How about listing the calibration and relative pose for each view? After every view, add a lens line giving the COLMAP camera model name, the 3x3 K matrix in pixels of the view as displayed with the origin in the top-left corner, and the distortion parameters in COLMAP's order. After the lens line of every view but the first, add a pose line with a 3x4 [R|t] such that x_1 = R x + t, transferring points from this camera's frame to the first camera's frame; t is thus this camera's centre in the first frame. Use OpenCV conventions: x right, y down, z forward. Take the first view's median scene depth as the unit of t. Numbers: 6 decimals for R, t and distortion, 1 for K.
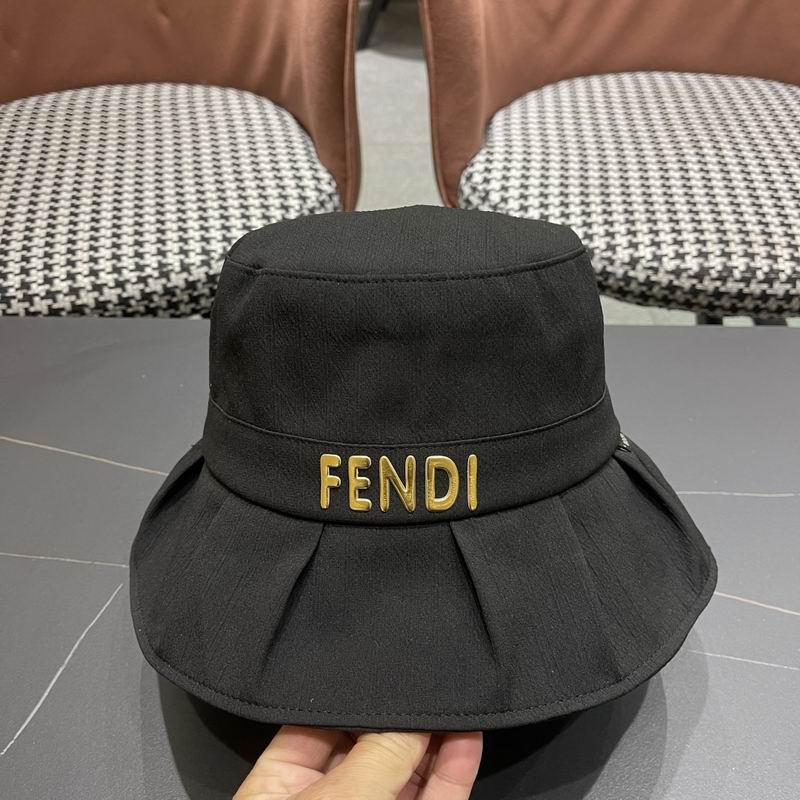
lens RADIAL K [[821.1, 0, 398.3], [0, 821.1, 409.2], [0, 0, 1]] dist [0.017507, 0.000000]
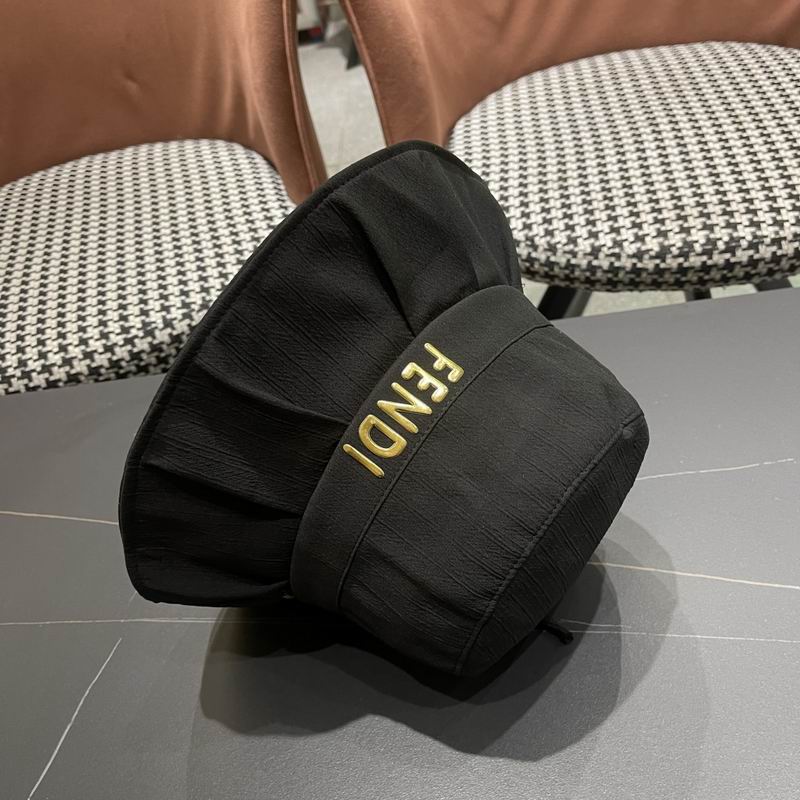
lens RADIAL K [[821.1, 0, 409.6], [0, 821.1, 407.2], [0, 0, 1]] dist [0.017507, 0.000000]
pose [[0.987448, -0.144015, -0.064859, 0.096655], [0.143867, 0.989573, -0.006967, -0.014643], [0.065186, -0.002451, 0.997870, -0.025398]]
